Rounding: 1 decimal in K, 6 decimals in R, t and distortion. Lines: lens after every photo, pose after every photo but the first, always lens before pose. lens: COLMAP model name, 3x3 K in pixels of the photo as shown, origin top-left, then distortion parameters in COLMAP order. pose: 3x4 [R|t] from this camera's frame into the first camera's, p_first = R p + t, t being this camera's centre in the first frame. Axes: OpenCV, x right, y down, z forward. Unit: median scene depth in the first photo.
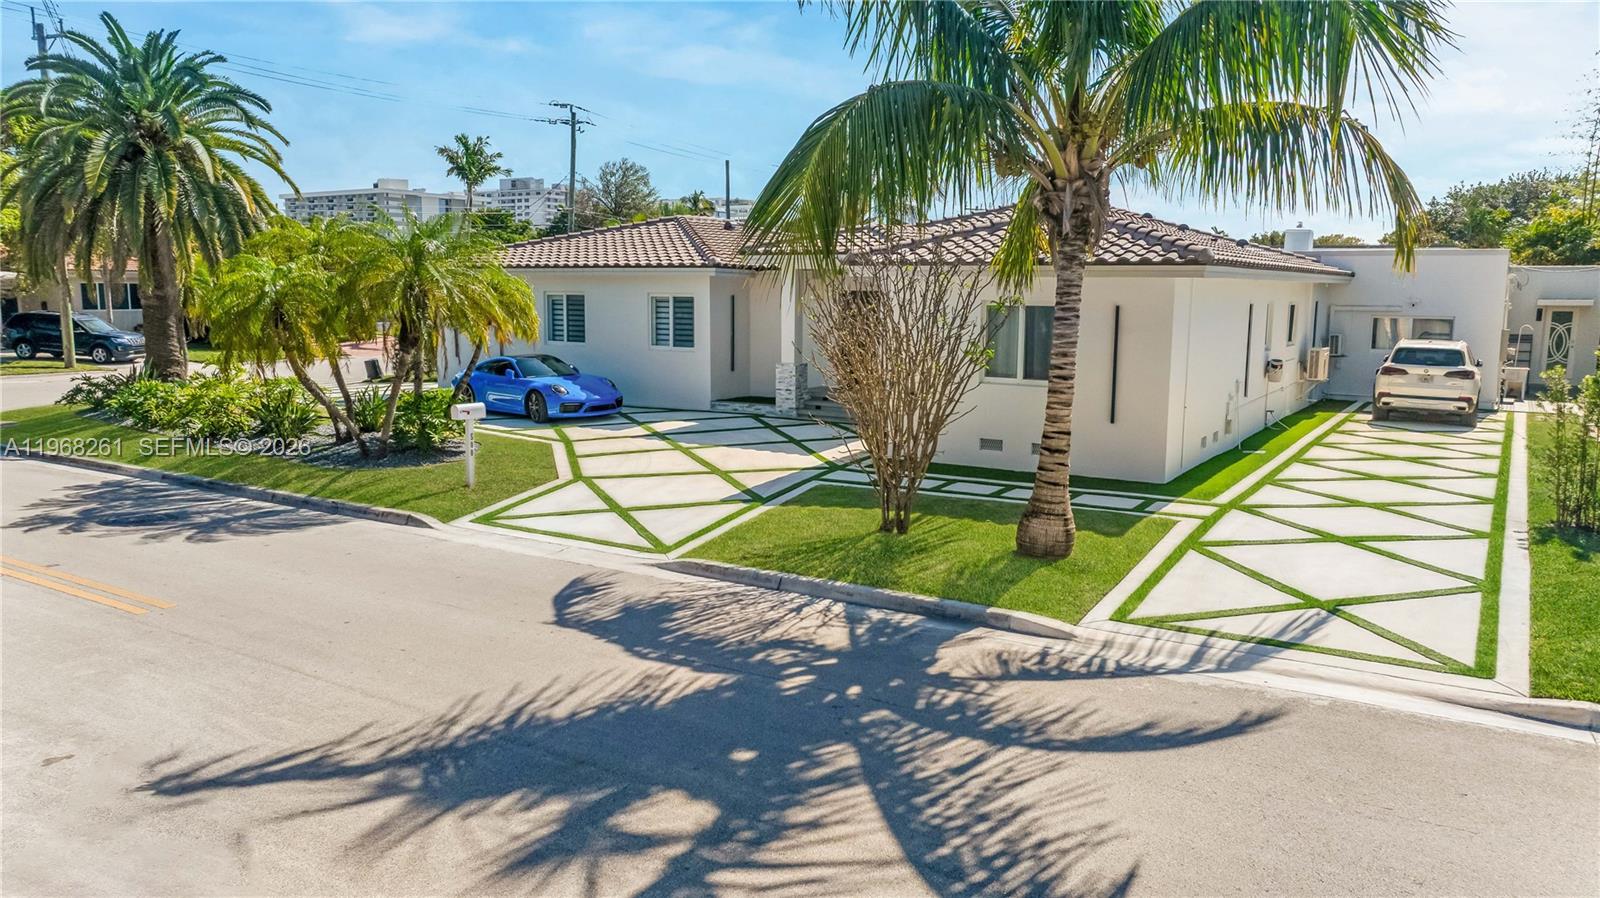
lens RADIAL K [[1135.6, 0, 794.3], [0, 1135.6, 447.6], [0, 0, 1]] dist [0.000211, -0.001001]
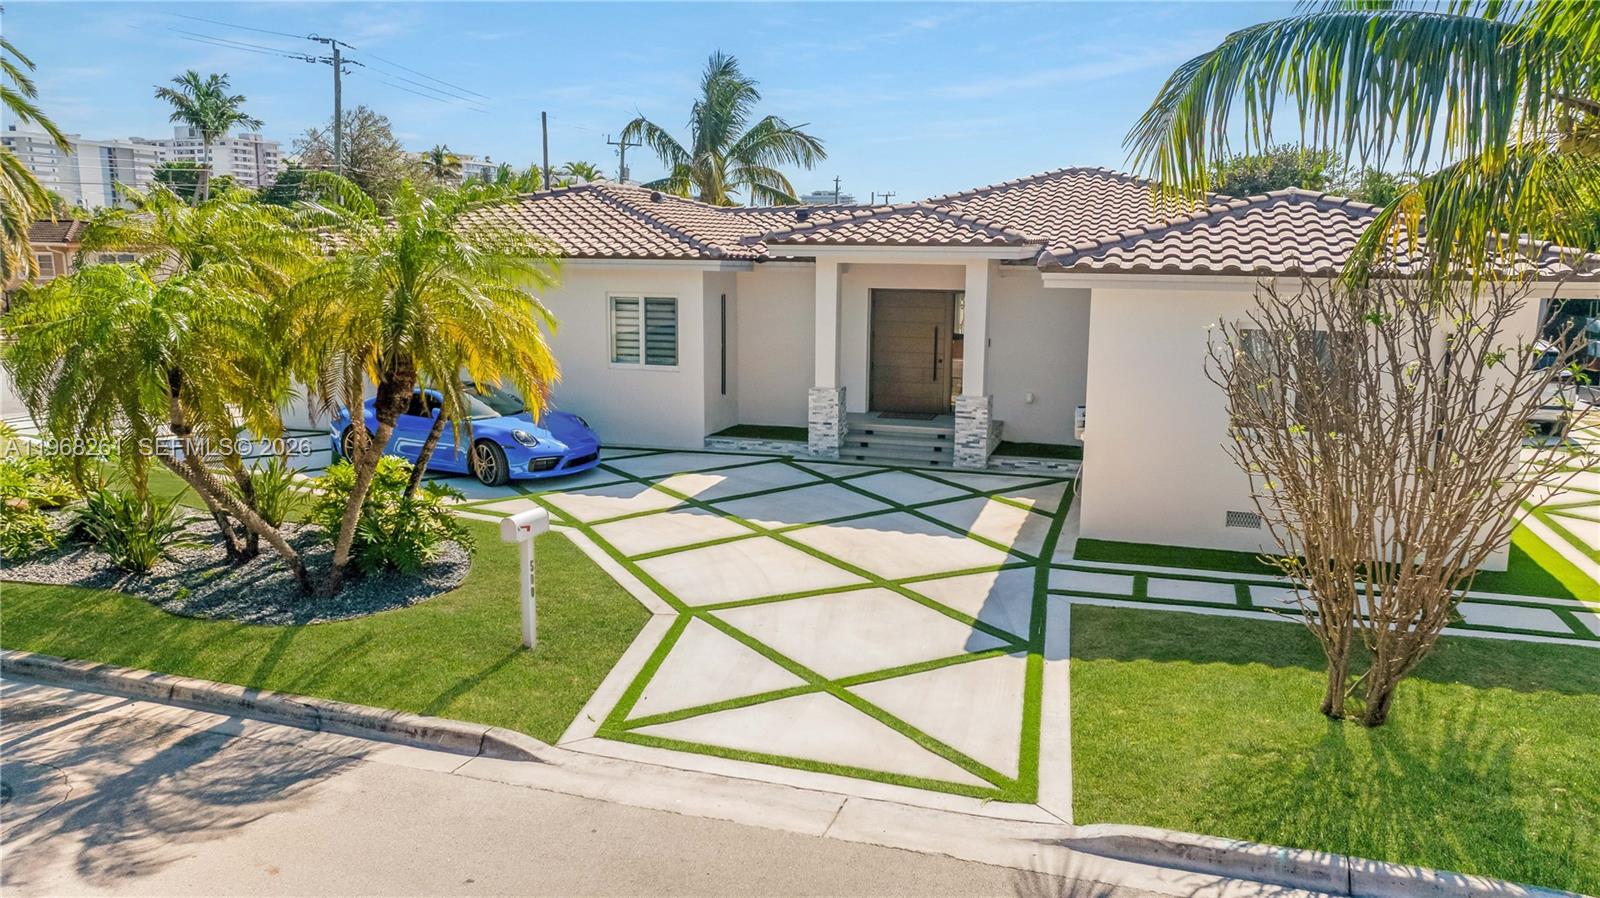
lens RADIAL K [[1135.1, 0, 807.5], [0, 1135.1, 449.7], [0, 0, 1]] dist [-0.038829, 0.045829]
pose [[0.967108, -0.043161, 0.250679, -0.206618], [0.033808, 0.998566, 0.041498, -0.064866], [-0.252111, -0.031658, 0.967180, 0.274595]]
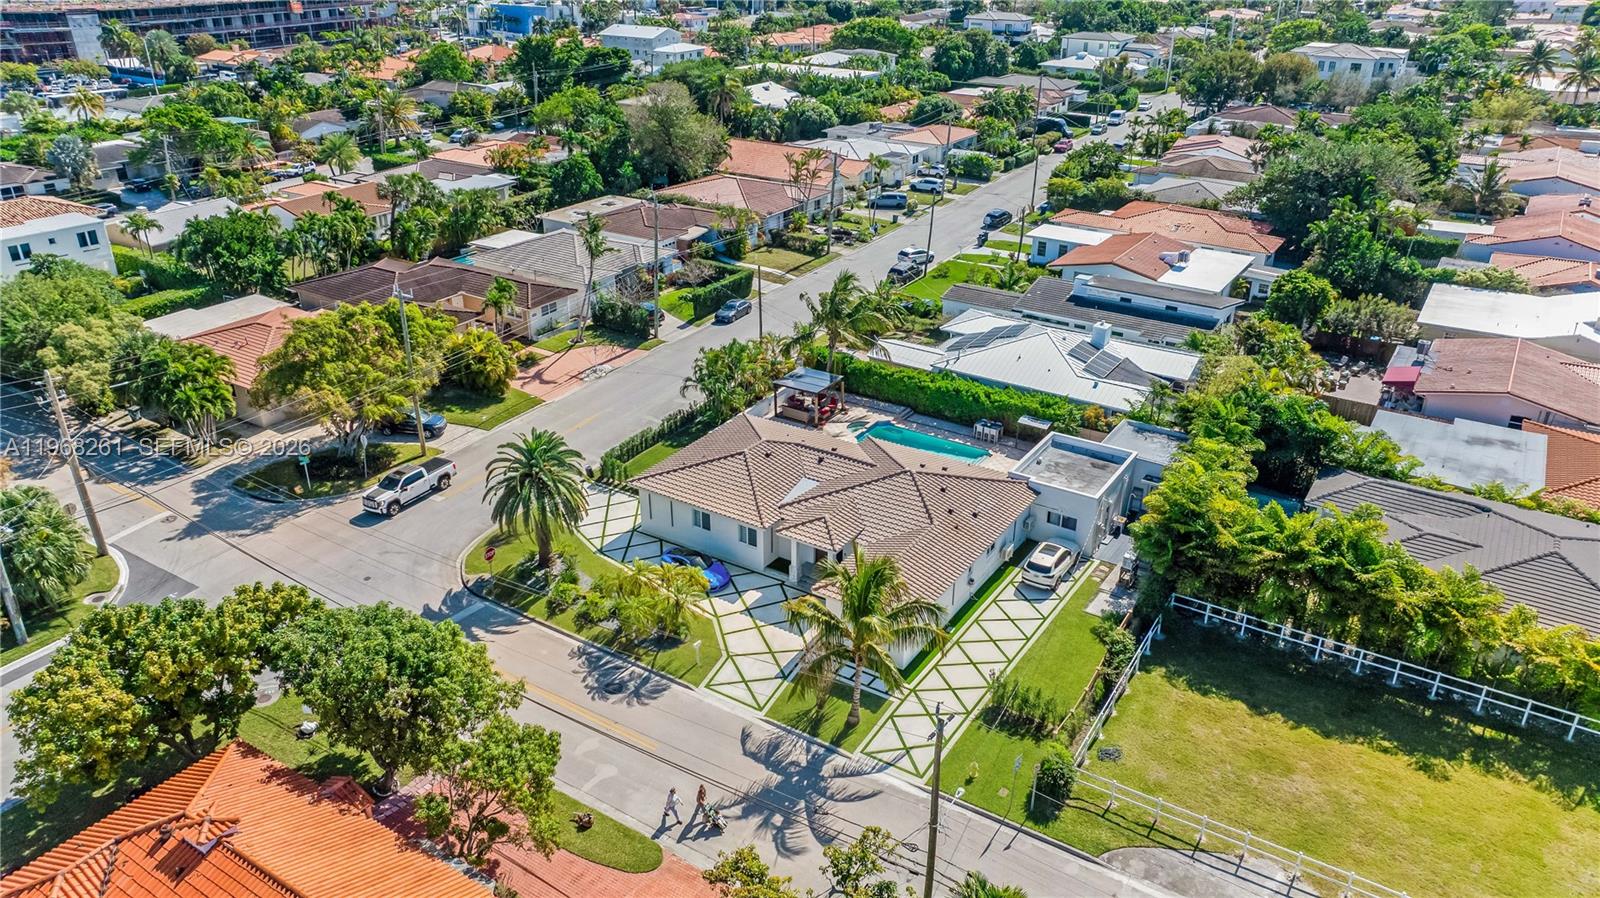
lens RADIAL K [[1135.1, 0, 807.5], [0, 1135.1, 449.7], [0, 0, 1]] dist [-0.038829, 0.045829]
pose [[0.999984, 0.000289, 0.005594, 0.008983], [-0.001932, 0.955172, 0.296046, -1.086140], [-0.005257, -0.296052, 0.955157, -1.380732]]
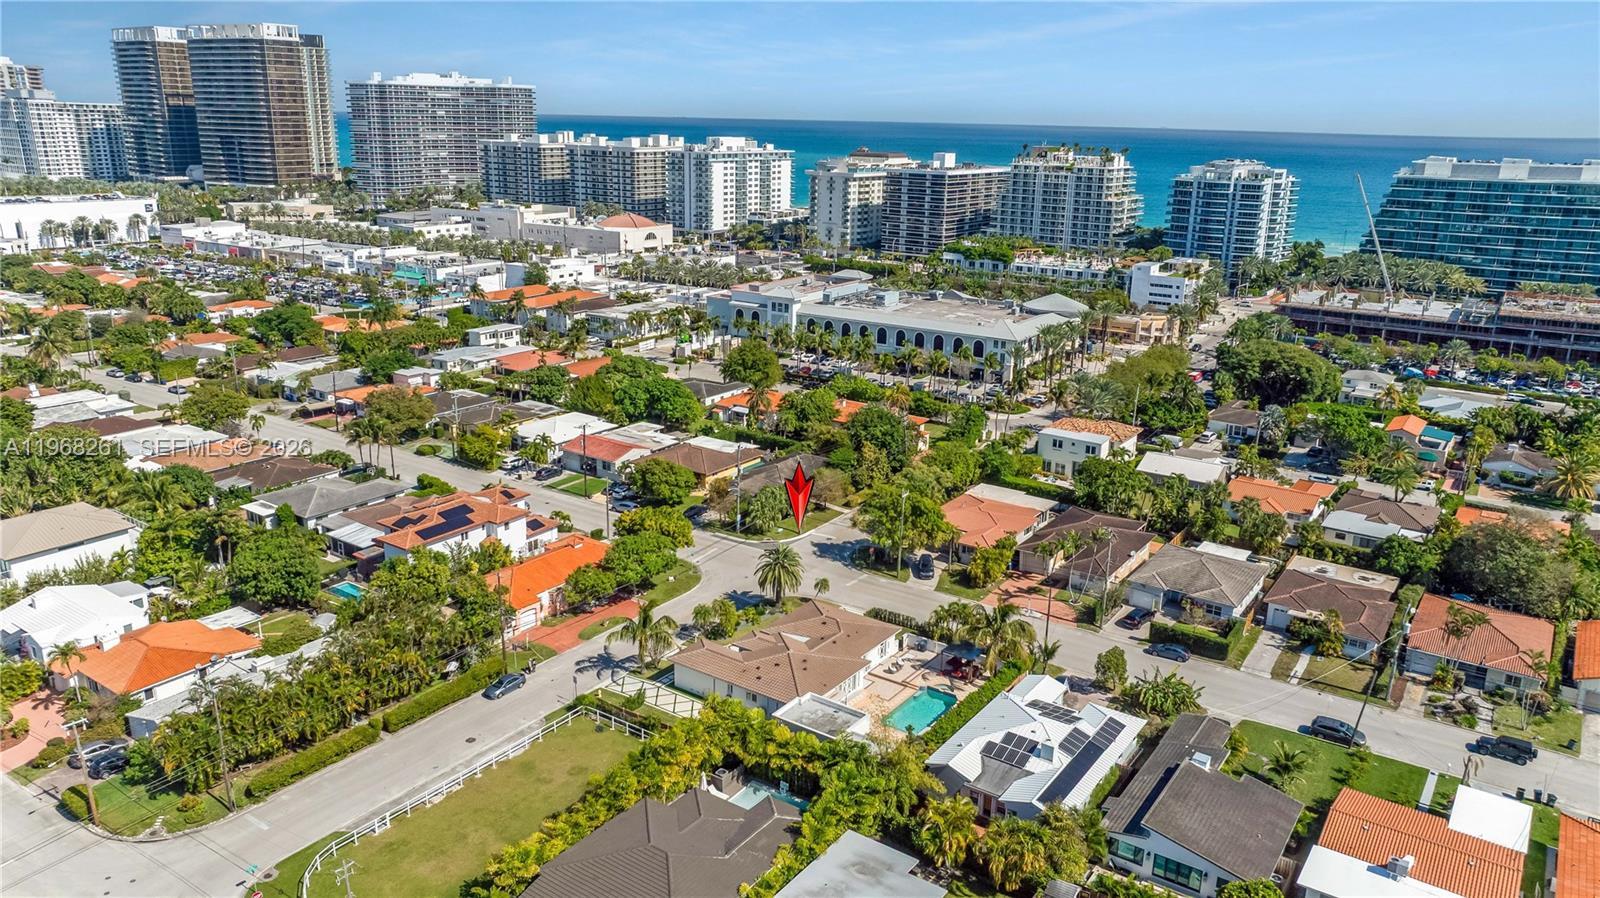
lens RADIAL K [[1135.1, 0, 807.5], [0, 1135.1, 449.7], [0, 0, 1]] dist [-0.038829, 0.045829]
pose [[-0.044890, 0.281342, -0.958557, 4.601823], [-0.159338, 0.945224, 0.284890, -2.438097], [0.986203, 0.165524, 0.002397, 1.023289]]
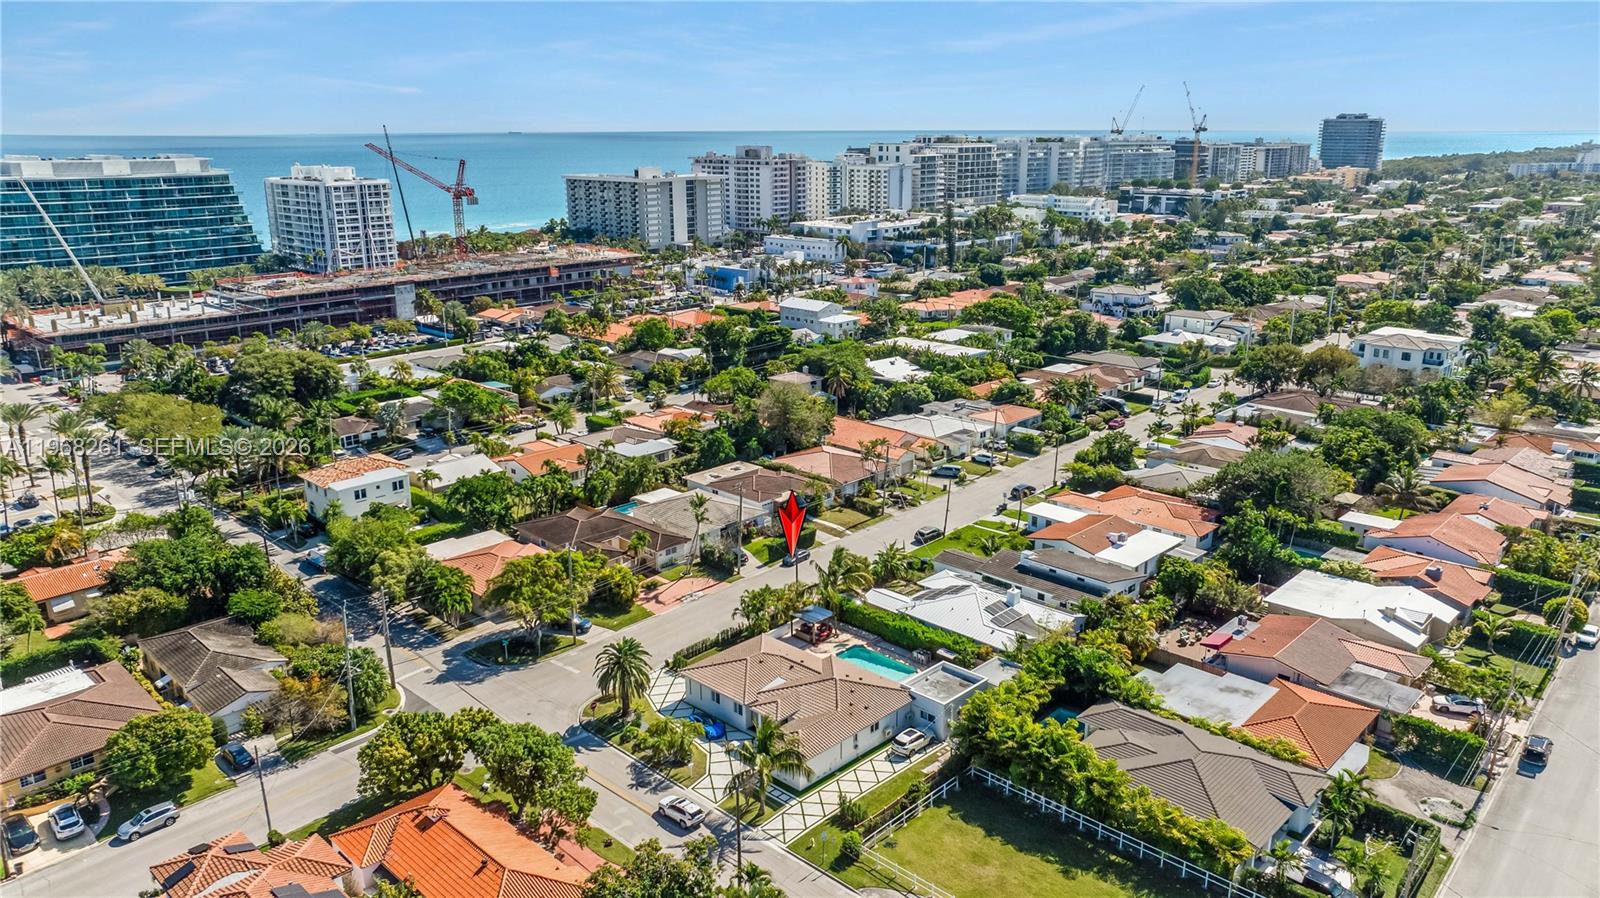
lens RADIAL K [[1146.8, 0, 806.1], [0, 1146.8, 429.1], [0, 0, 1]] dist [-0.007077, -0.003162]
pose [[0.981354, 0.042770, -0.187390, 0.962405], [-0.020728, 0.992792, 0.118044, -1.773771], [0.191088, -0.111959, 0.975167, -3.222441]]
